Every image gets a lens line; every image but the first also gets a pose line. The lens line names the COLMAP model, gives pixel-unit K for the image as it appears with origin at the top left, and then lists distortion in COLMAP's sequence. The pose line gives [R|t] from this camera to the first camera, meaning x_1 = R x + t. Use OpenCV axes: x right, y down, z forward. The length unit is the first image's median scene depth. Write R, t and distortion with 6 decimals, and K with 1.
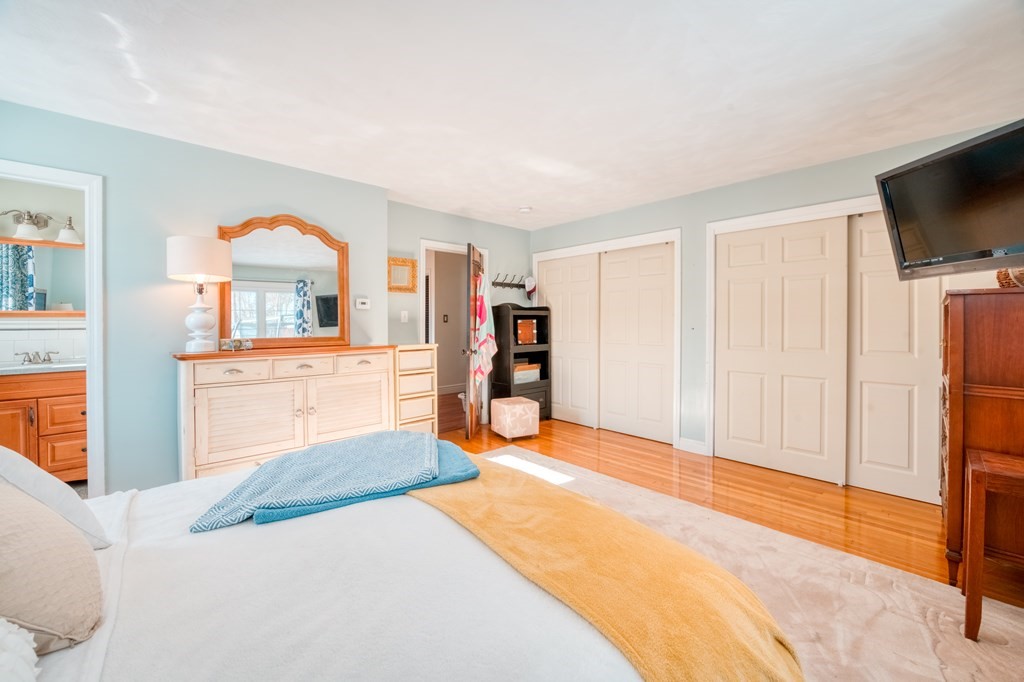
lens RADIAL K [[400.1, 0, 511.4], [0, 400.1, 336.7], [0, 0, 1]] dist [-0.016127, -0.000181]
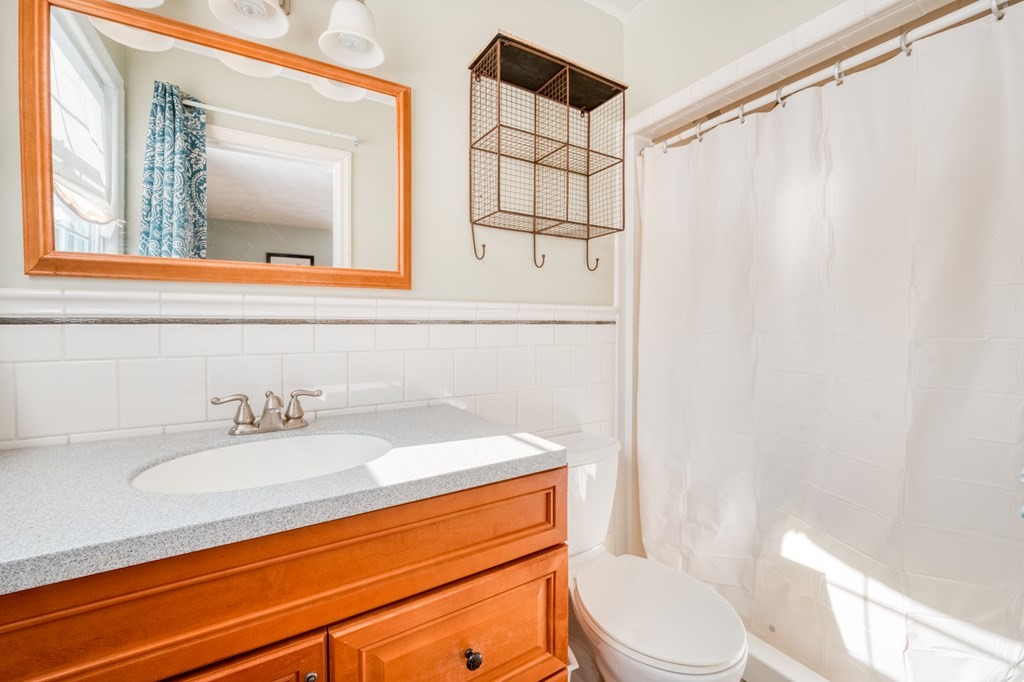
lens RADIAL K [[400.1, 0, 510.0], [0, 400.1, 334.1], [0, 0, 1]] dist [-0.016127, -0.000181]
pose [[0.986218, 0.011099, -0.165078, -0.805540], [-0.012485, 0.999895, -0.007365, -0.006911], [0.164979, 0.009324, 0.986253, 0.593384]]
